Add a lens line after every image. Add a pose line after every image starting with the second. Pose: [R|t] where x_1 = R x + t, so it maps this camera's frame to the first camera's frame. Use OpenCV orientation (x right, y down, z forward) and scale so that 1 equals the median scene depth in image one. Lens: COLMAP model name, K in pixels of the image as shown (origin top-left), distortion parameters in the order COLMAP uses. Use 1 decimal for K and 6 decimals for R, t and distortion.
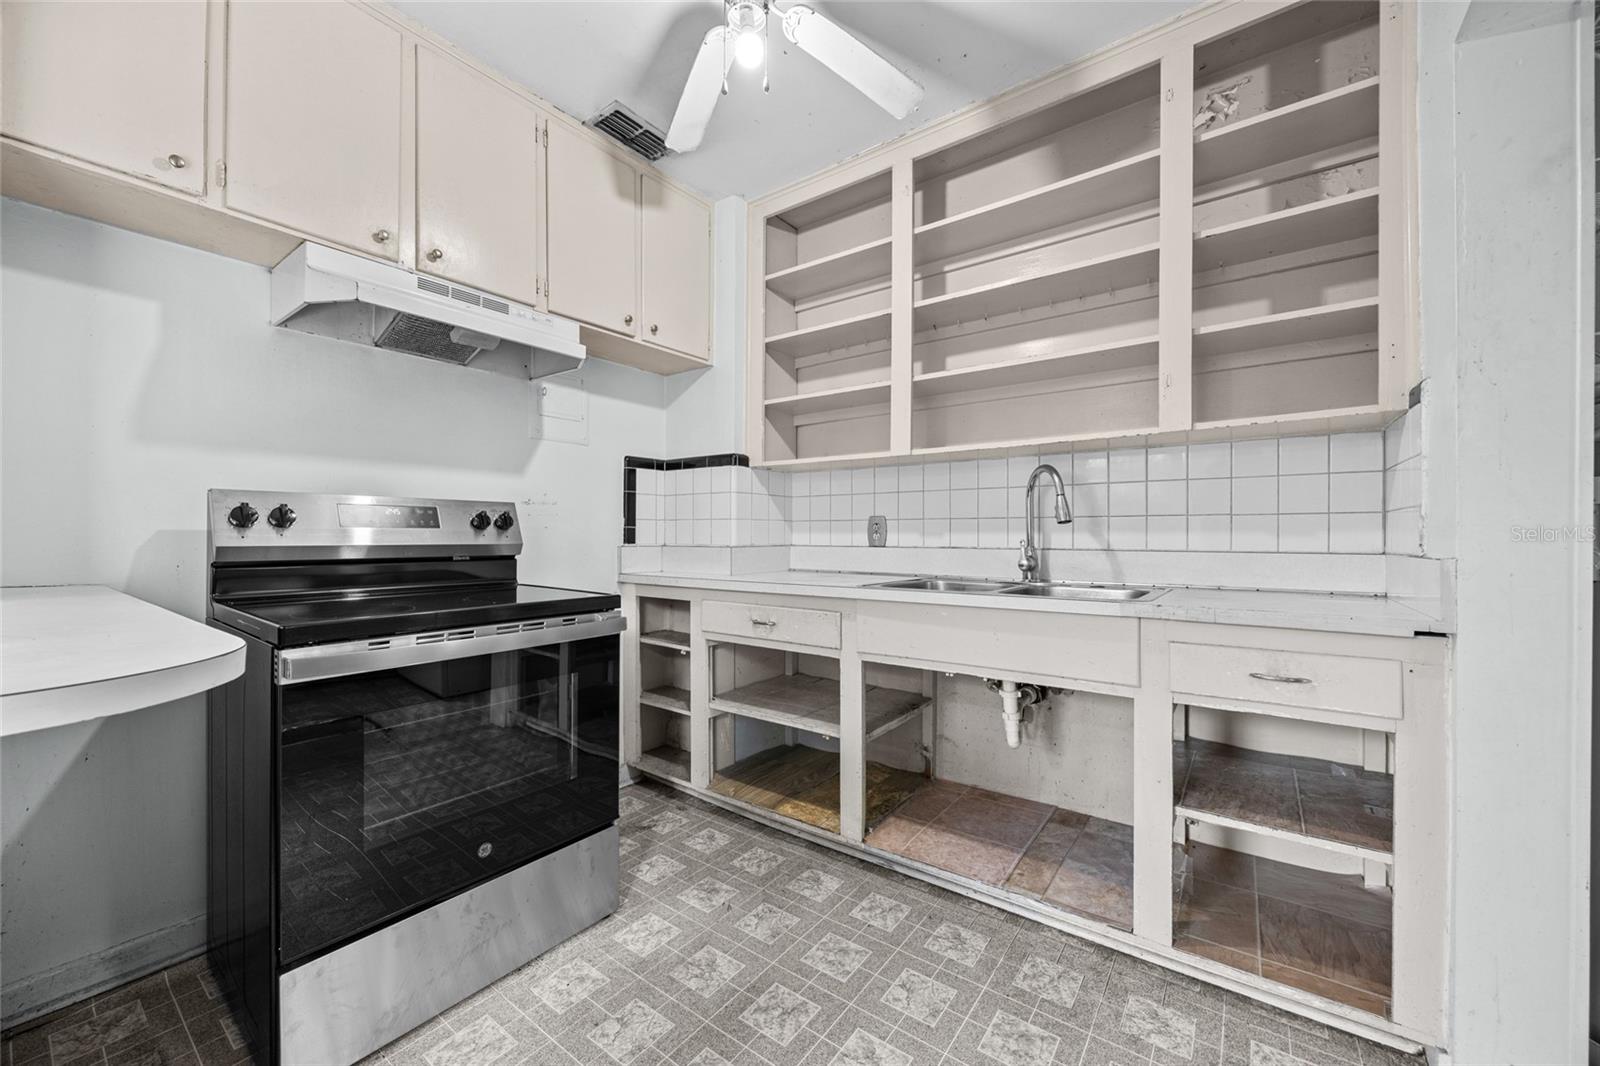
lens RADIAL K [[614.5, 0, 794.7], [0, 614.5, 536.0], [0, 0, 1]] dist [-0.001102, 0.000295]
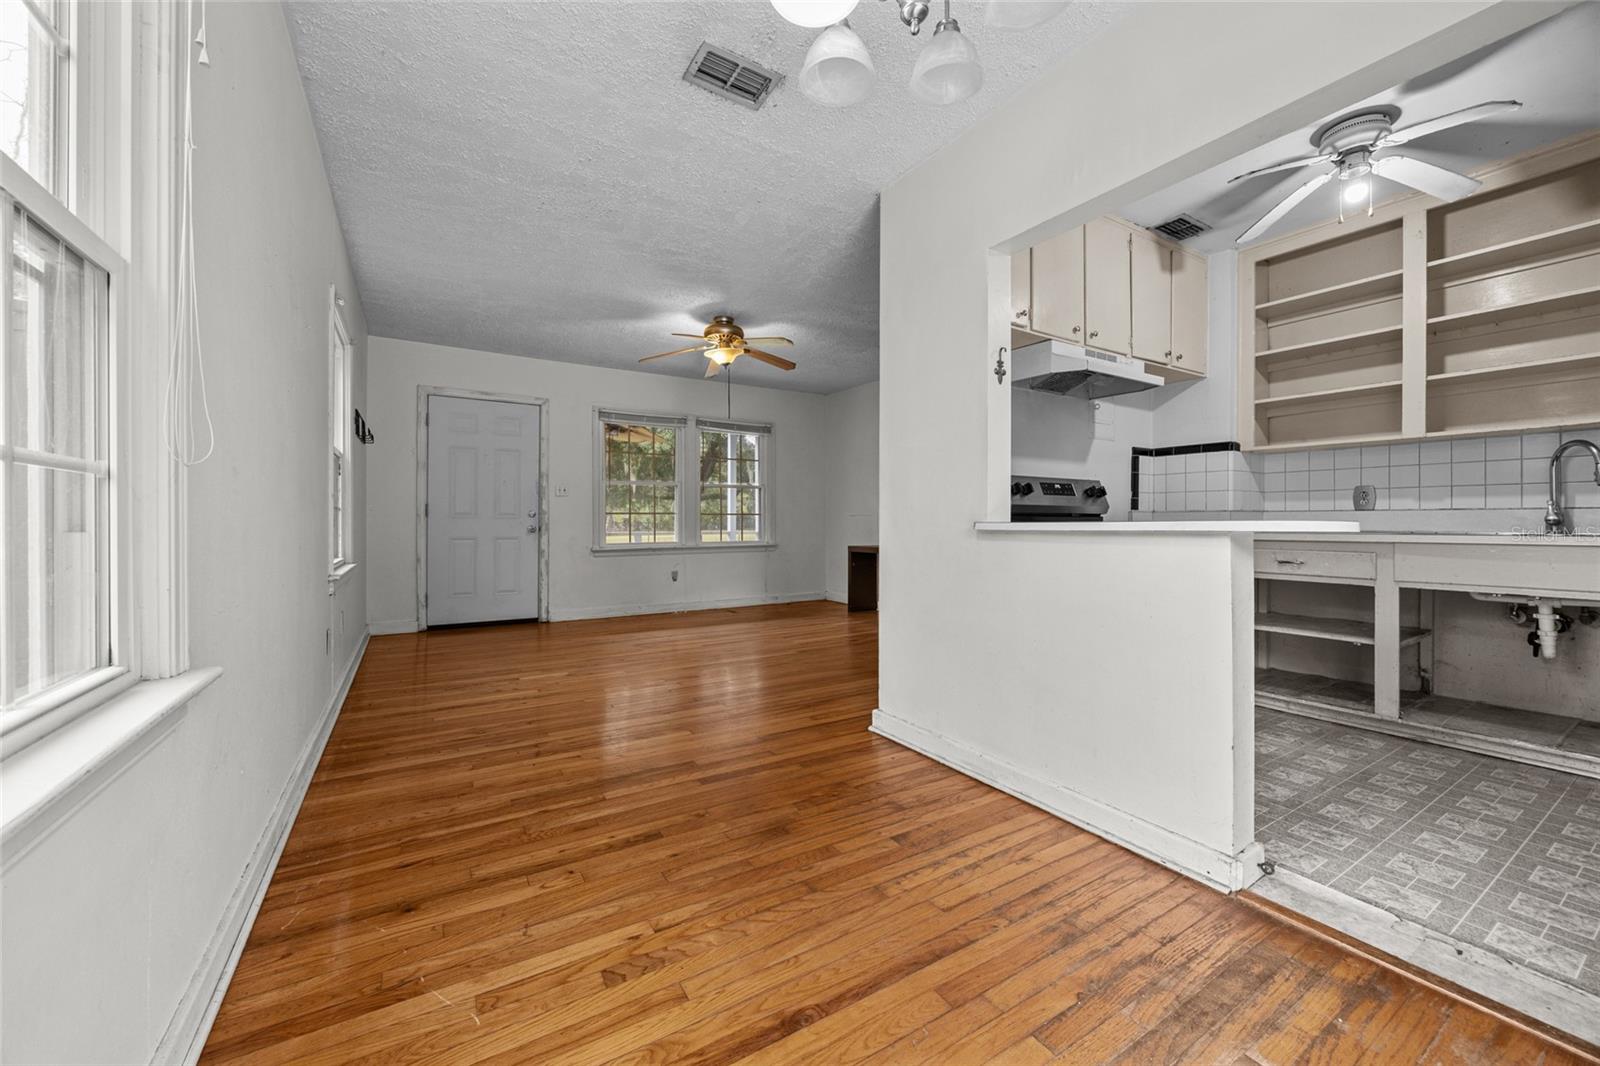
lens RADIAL K [[614.5, 0, 801.4], [0, 614.5, 520.9], [0, 0, 1]] dist [-0.001102, 0.000295]
pose [[0.932953, -0.000707, -0.359997, -0.583052], [0.000020, 0.999998, -0.001912, 0.049236], [0.359997, 0.001776, 0.932952, -0.700846]]
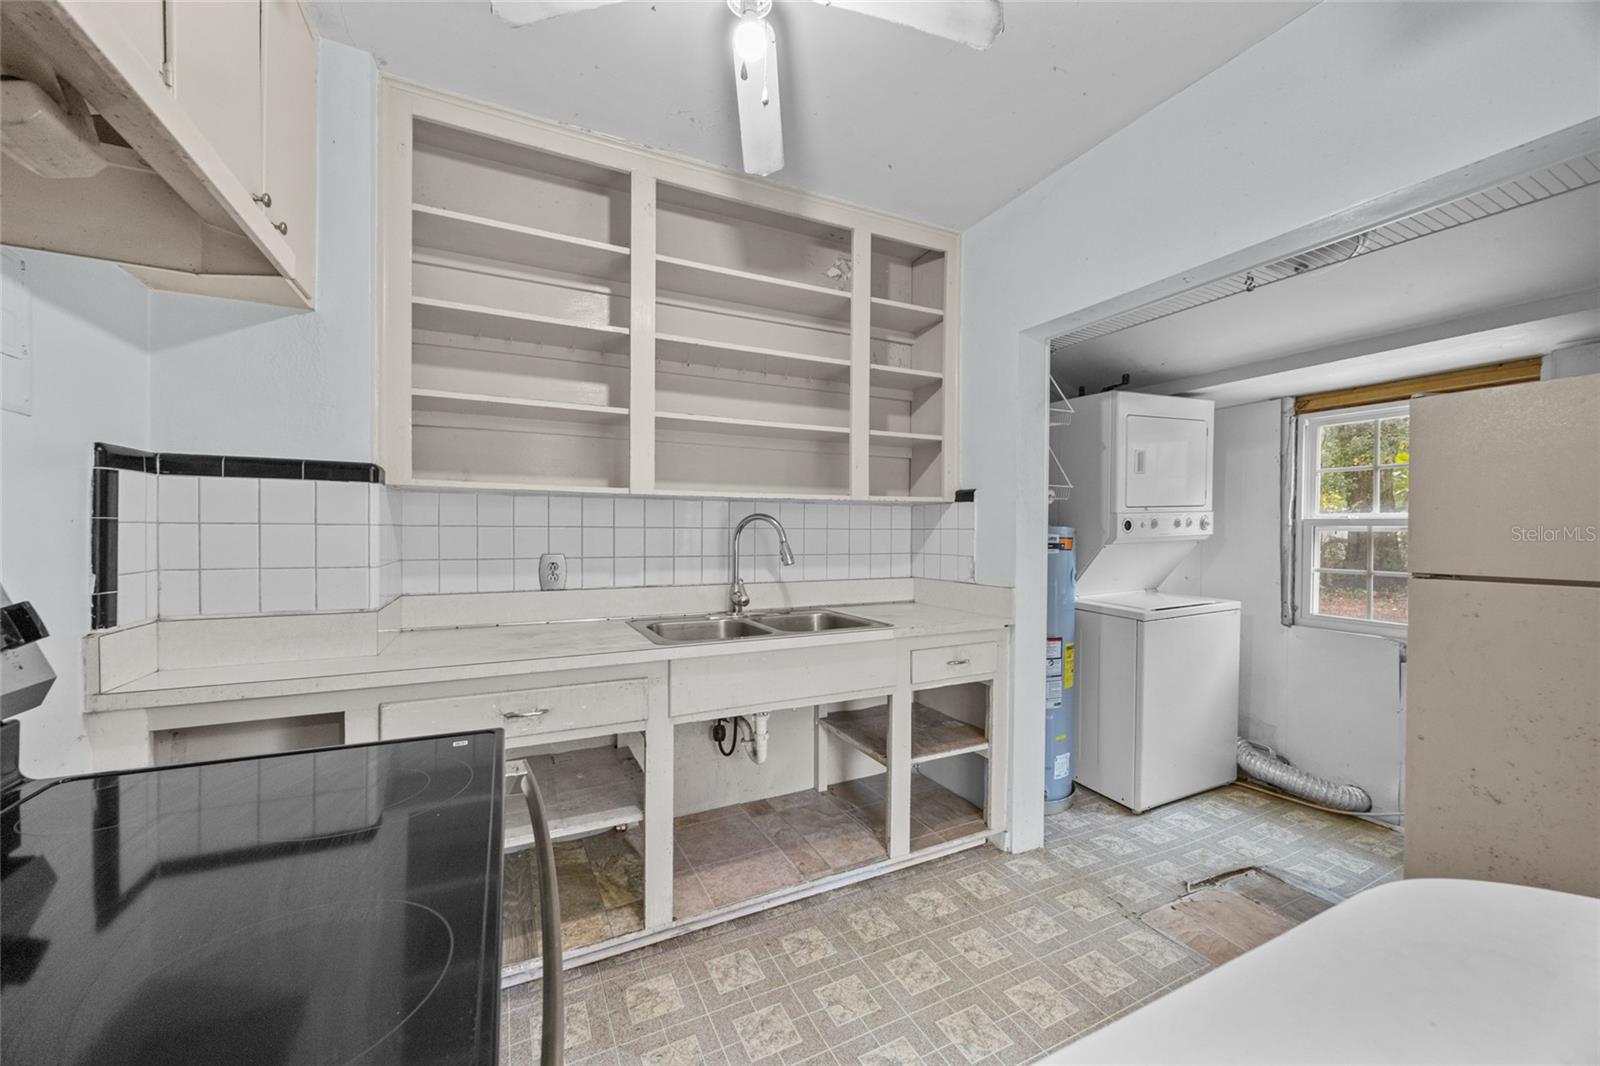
lens RADIAL K [[614.5, 0, 803.0], [0, 614.5, 535.3], [0, 0, 1]] dist [-0.001102, 0.000295]
pose [[0.448982, -0.008755, 0.893498, -0.556083], [-0.004710, 0.999915, 0.012165, -0.082844], [-0.893528, -0.009670, 0.448902, 0.374440]]
